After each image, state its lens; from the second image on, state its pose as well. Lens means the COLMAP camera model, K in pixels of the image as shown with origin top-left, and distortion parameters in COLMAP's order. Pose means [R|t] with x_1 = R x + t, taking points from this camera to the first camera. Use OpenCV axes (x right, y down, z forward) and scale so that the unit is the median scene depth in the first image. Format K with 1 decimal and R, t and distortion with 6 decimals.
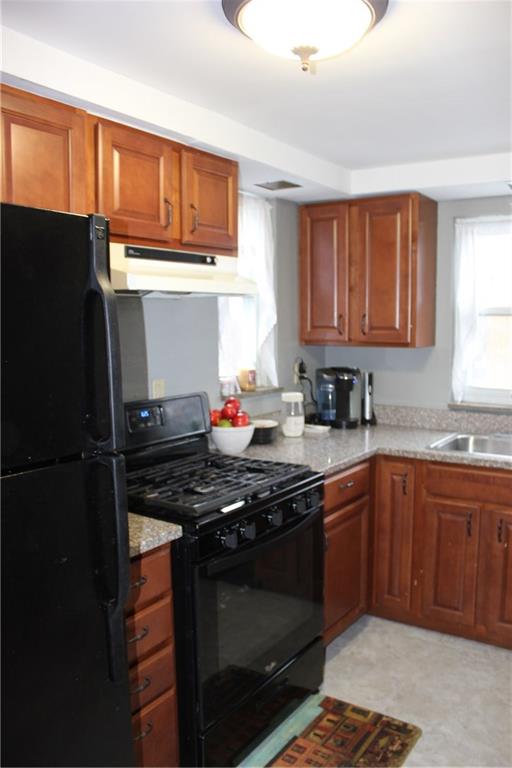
lens RADIAL K [[641.5, 0, 286.5], [0, 641.5, 399.7], [0, 0, 1]] dist [-0.155519, 0.138378]
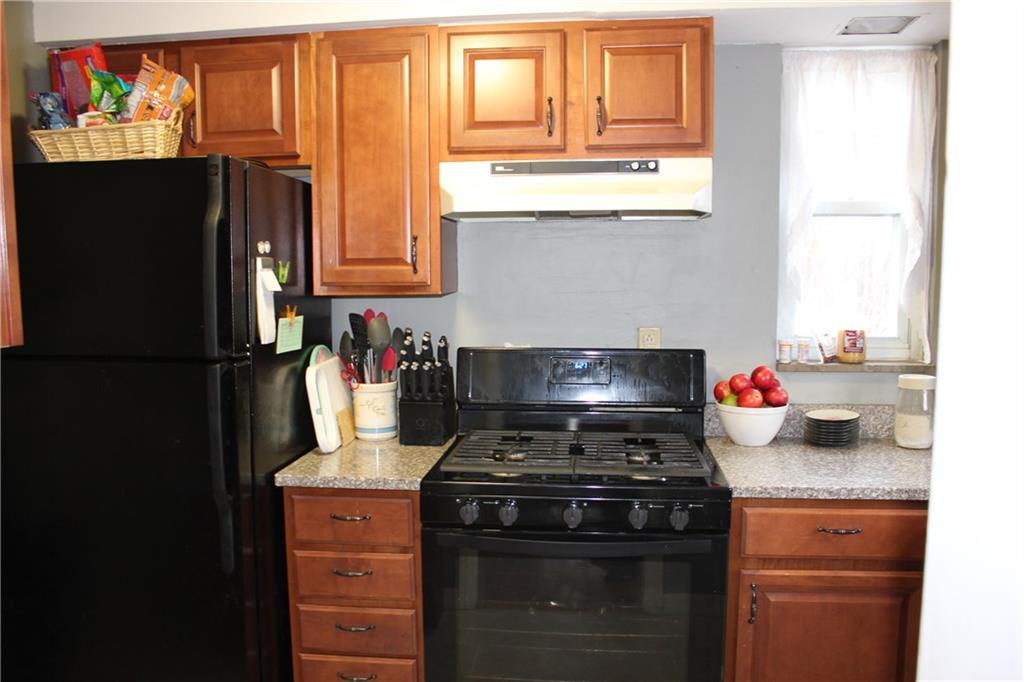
lens RADIAL K [[859.6, 0, 509.3], [0, 859.6, 371.2], [0, 0, 1]] dist [-0.161341, 0.154236]
pose [[0.437714, 0.104635, -0.893005, 0.558434], [-0.106613, 0.992238, 0.064005, -0.023712], [0.892771, 0.067190, 0.445472, 0.344232]]
